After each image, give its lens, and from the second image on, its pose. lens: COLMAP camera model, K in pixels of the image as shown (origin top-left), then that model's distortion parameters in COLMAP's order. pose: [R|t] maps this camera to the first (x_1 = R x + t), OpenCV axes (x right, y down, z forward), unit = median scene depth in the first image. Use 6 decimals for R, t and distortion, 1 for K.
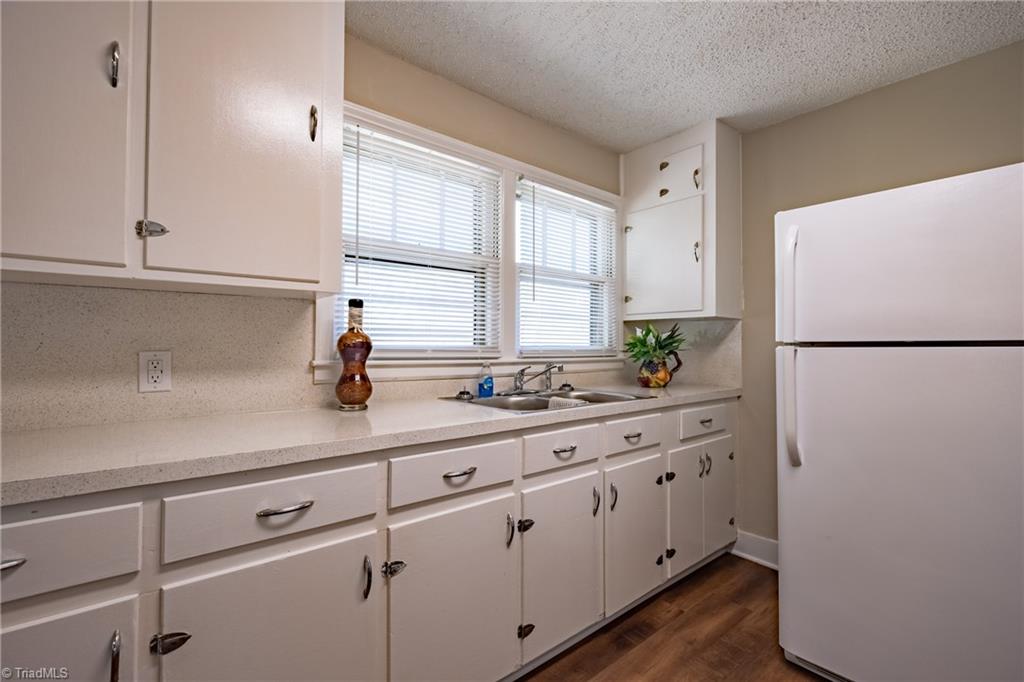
lens RADIAL K [[454.2, 0, 510.1], [0, 454.2, 335.9], [0, 0, 1]] dist [0.003780, 0.000263]
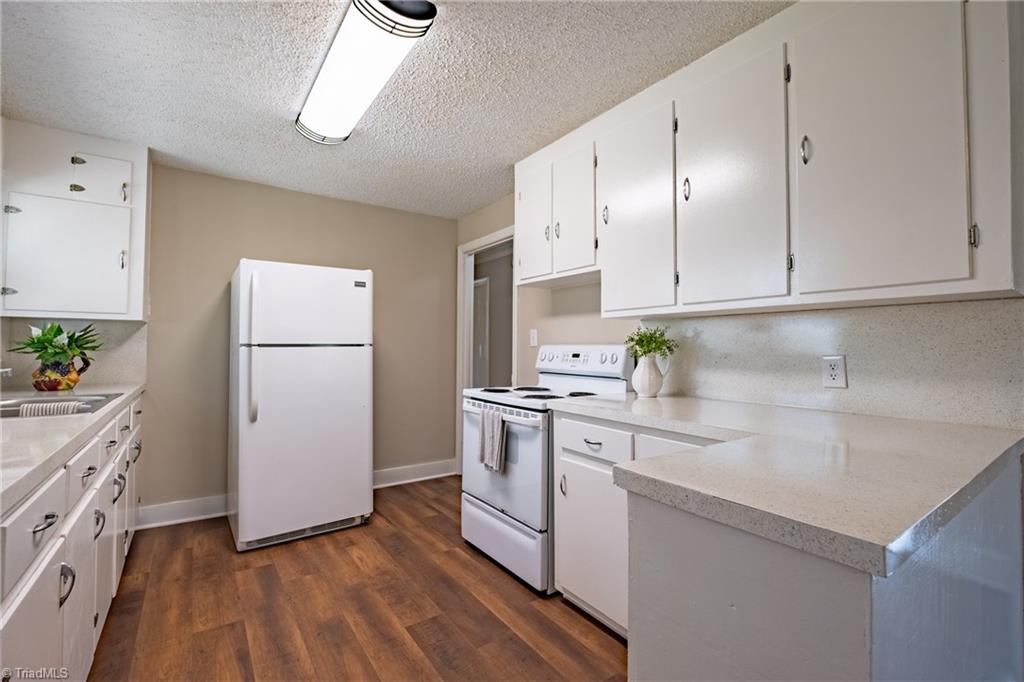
lens RADIAL K [[454.2, 0, 510.1], [0, 454.2, 335.9], [0, 0, 1]] dist [0.003780, 0.000263]
pose [[0.090155, 0.020287, 0.995721, -0.579946], [-0.024490, 0.999535, -0.018147, -0.005440], [-0.995627, -0.022749, 0.090610, -0.018623]]
